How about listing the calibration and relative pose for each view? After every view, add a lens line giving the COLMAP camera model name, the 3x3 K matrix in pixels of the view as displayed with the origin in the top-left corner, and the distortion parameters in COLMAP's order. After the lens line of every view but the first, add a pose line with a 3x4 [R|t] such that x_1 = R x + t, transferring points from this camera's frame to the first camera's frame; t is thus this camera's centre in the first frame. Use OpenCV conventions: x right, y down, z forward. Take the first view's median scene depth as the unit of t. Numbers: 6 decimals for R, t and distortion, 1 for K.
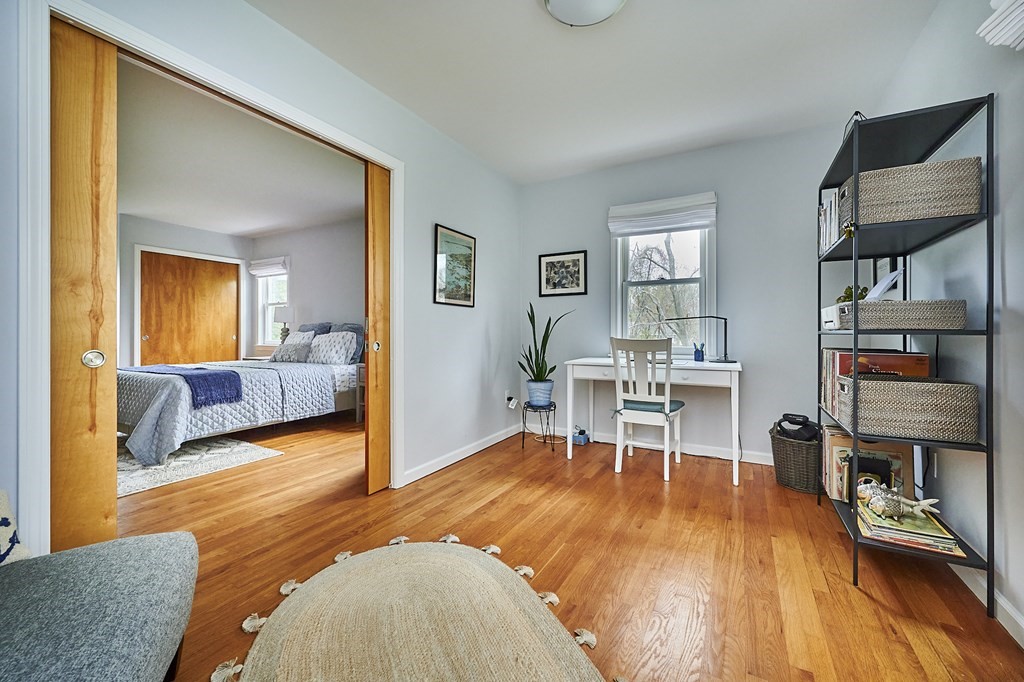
lens RADIAL K [[412.7, 0, 514.2], [0, 412.7, 332.8], [0, 0, 1]] dist [-0.000720, -0.000032]
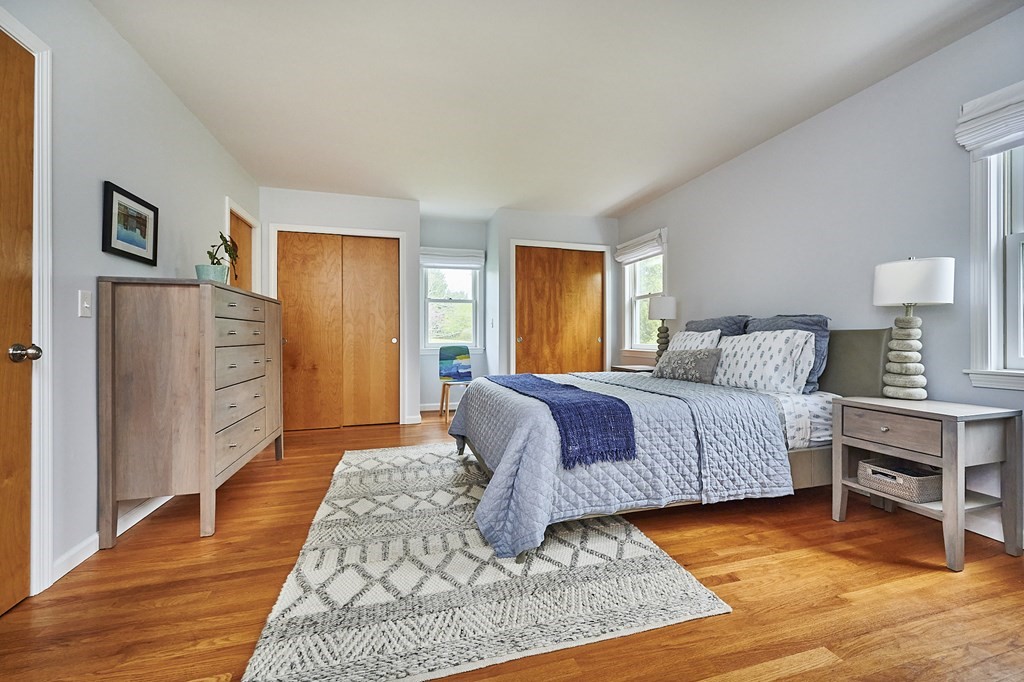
lens RADIAL K [[412.7, 0, 514.2], [0, 412.7, 332.8], [0, 0, 1]] dist [-0.000720, -0.000032]
pose [[0.717685, -0.005314, -0.696347, -0.304586], [-0.000447, 0.999967, -0.008091, 0.005259], [0.696367, 0.006118, 0.717659, 0.386469]]
